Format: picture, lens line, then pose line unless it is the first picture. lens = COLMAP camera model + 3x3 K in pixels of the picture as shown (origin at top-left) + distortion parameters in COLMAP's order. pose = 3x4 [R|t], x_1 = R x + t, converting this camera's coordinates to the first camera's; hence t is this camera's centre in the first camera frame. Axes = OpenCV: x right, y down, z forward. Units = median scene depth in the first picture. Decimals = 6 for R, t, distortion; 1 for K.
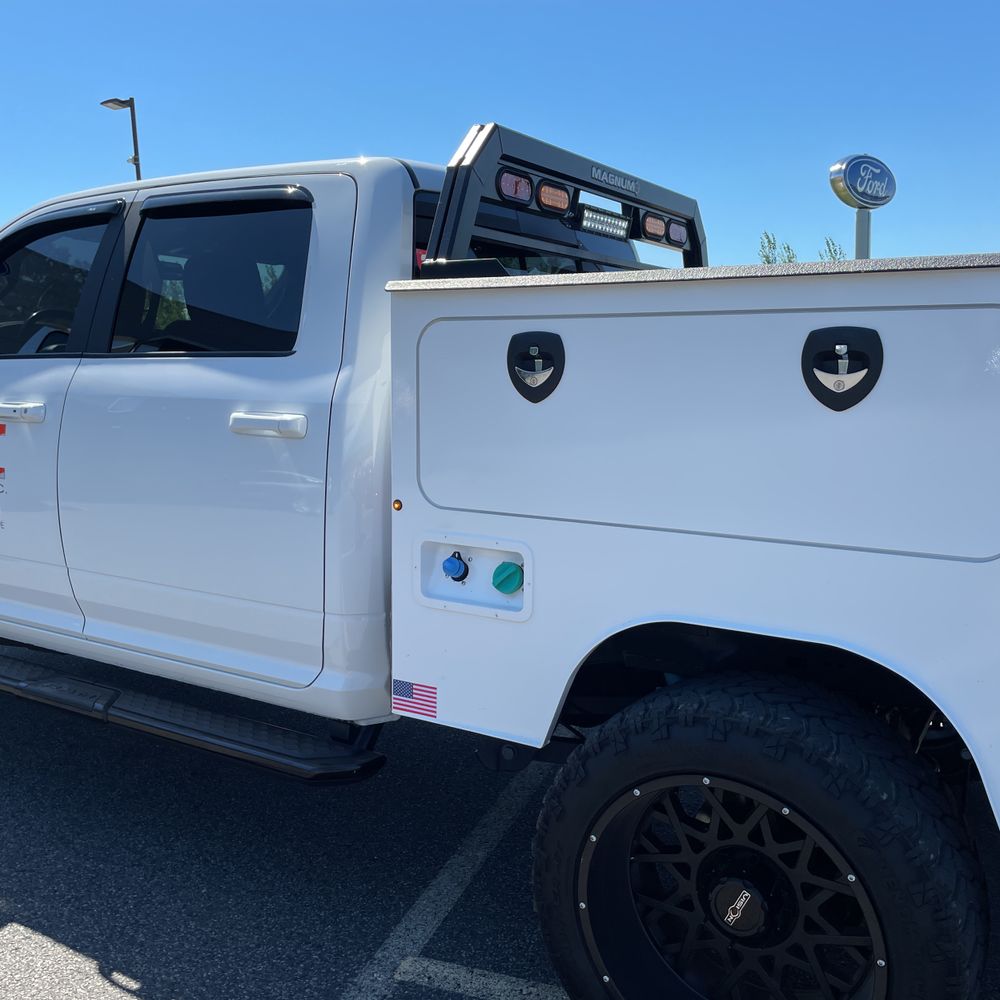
lens RADIAL K [[1015.7, 0, 499.8], [0, 1015.7, 509.5], [0, 0, 1]] dist [0.039223, 0.000000]
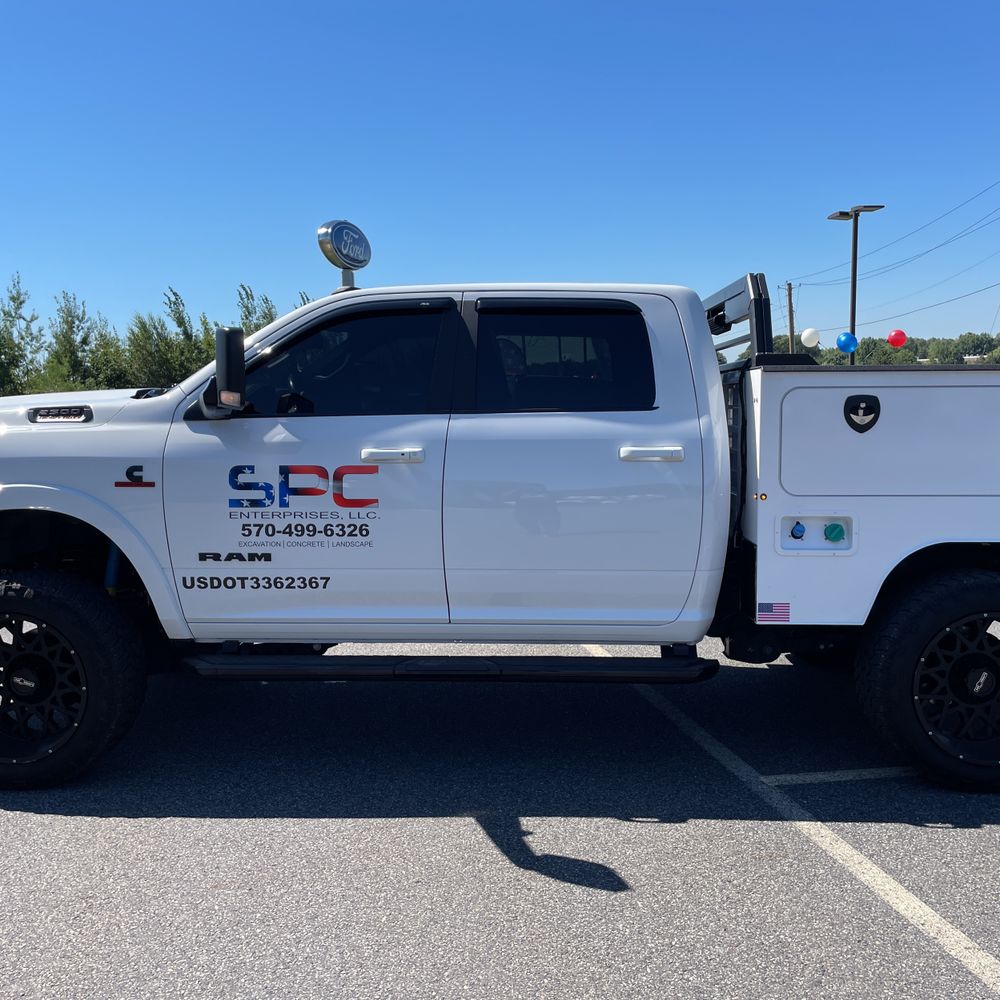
lens RADIAL K [[1015.7, 0, 497.0], [0, 1015.7, 500.5], [0, 0, 1]] dist [0.039223, 0.000000]
pose [[0.865140, -0.057248, 0.498252, -1.076821], [0.083449, 0.996047, -0.030454, 0.013357], [-0.494539, 0.067926, 0.866497, -0.198121]]
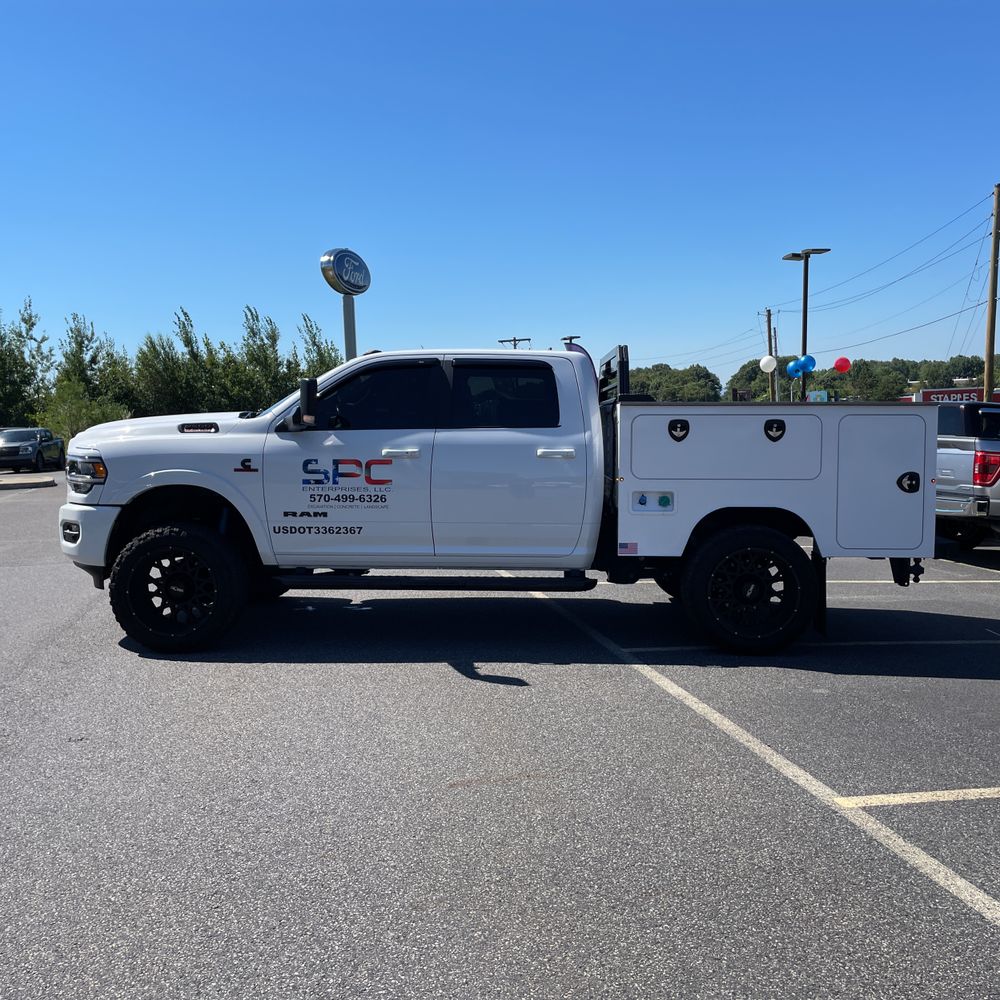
lens RADIAL K [[1015.7, 0, 500.1], [0, 1015.7, 495.1], [0, 0, 1]] dist [0.039223, 0.000000]
pose [[0.861430, -0.040659, 0.506245, -1.485922], [0.078206, 0.995521, -0.053120, 0.132769], [-0.501818, 0.085350, 0.860752, -1.026558]]
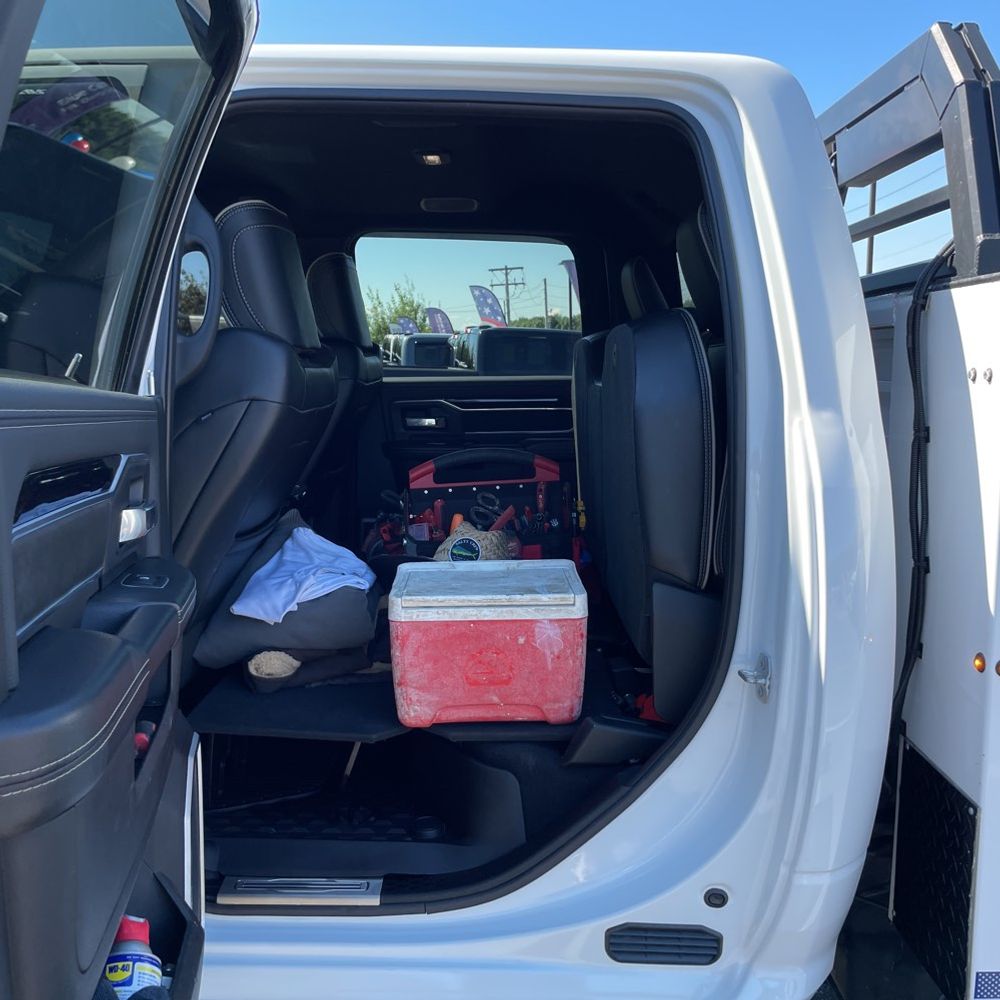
lens RADIAL K [[1015.7, 0, 503.1], [0, 1015.7, 495.3], [0, 0, 1]] dist [0.039223, 0.000000]
pose [[0.856278, -0.075123, 0.511023, -0.504799], [0.082024, 0.996589, 0.009063, -0.103135], [-0.509960, 0.034155, 0.859520, 0.528922]]
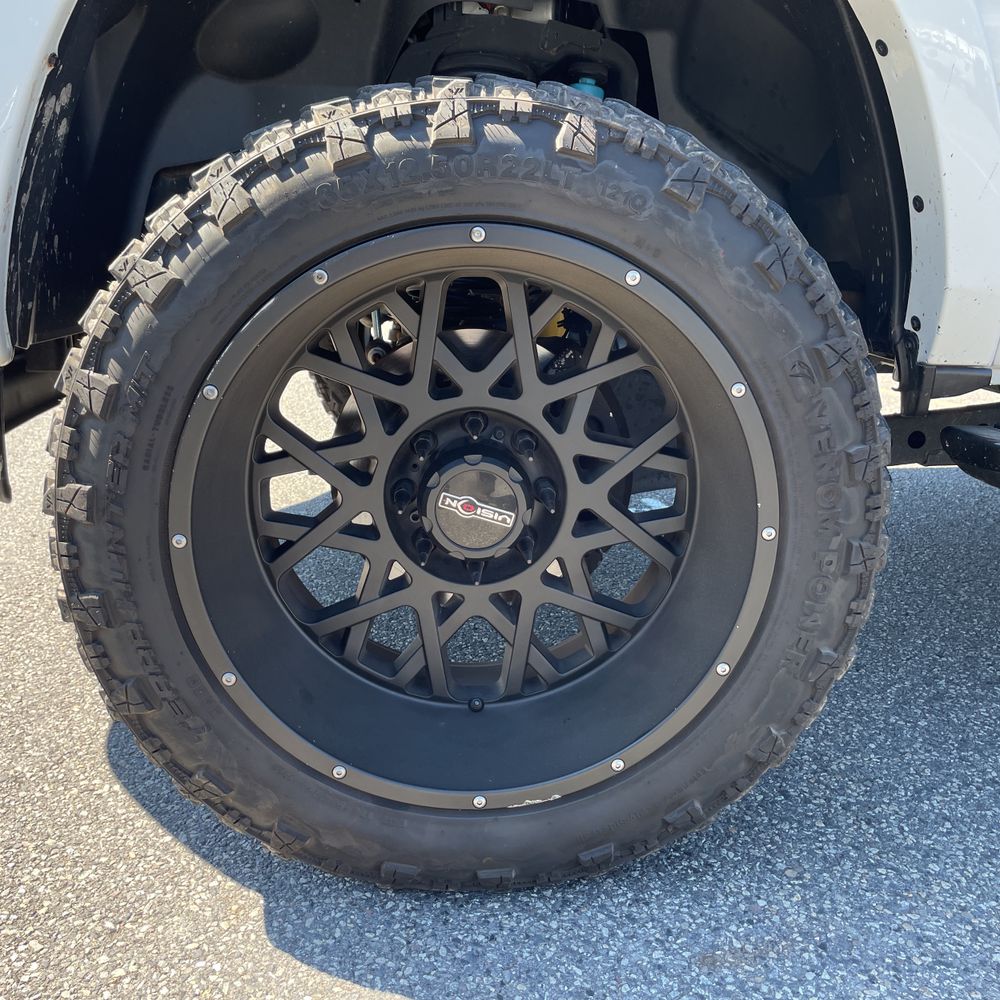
lens RADIAL K [[1015.7, 0, 501.4], [0, 1015.7, 491.8], [0, 0, 1]] dist [0.039223, 0.000000]
pose [[0.818332, -0.136841, 0.558218, -1.154151], [0.078323, 0.988734, 0.127557, 0.110776], [-0.569384, -0.060662, 0.819830, 1.047044]]
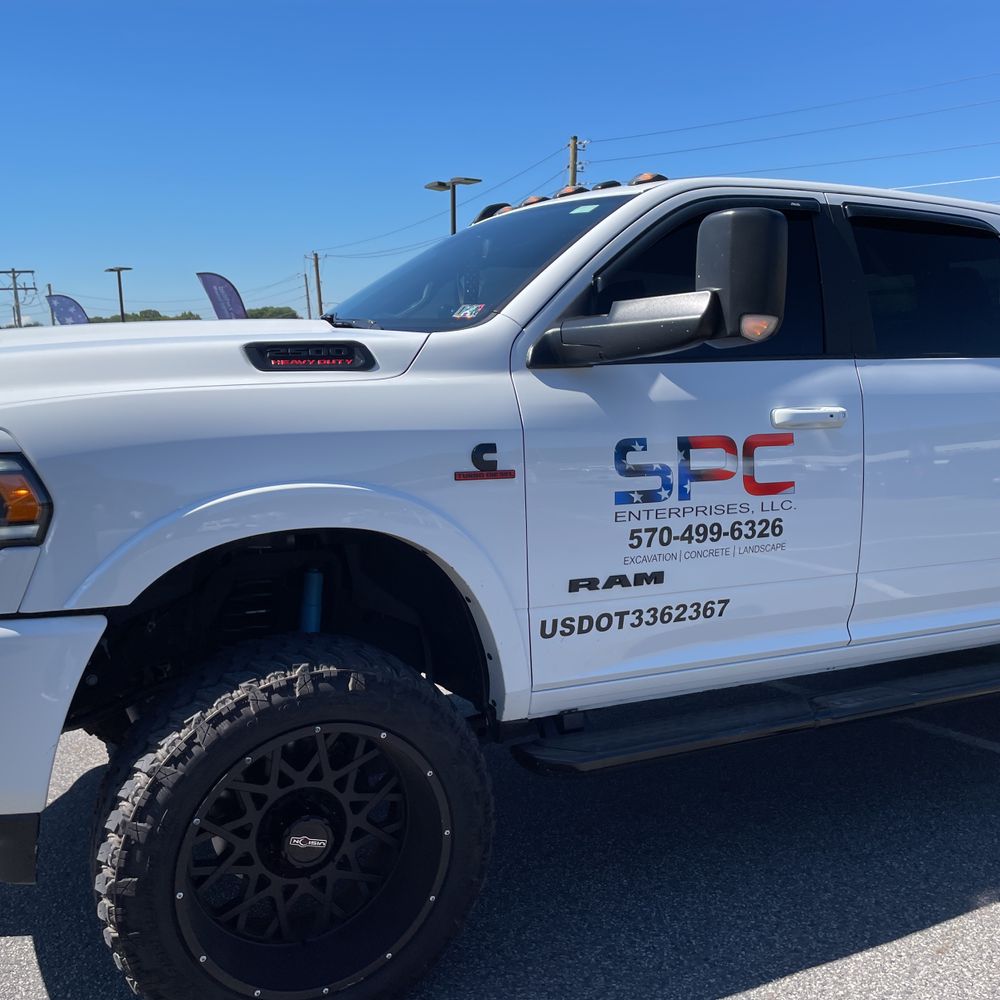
lens RADIAL K [[1015.7, 0, 500.9], [0, 1015.7, 509.7], [0, 0, 1]] dist [0.039223, 0.000000]
pose [[0.522935, -0.117921, 0.844176, -1.498789], [0.128067, 0.990011, 0.058960, -0.111187], [-0.842697, 0.077279, 0.532813, 0.807132]]
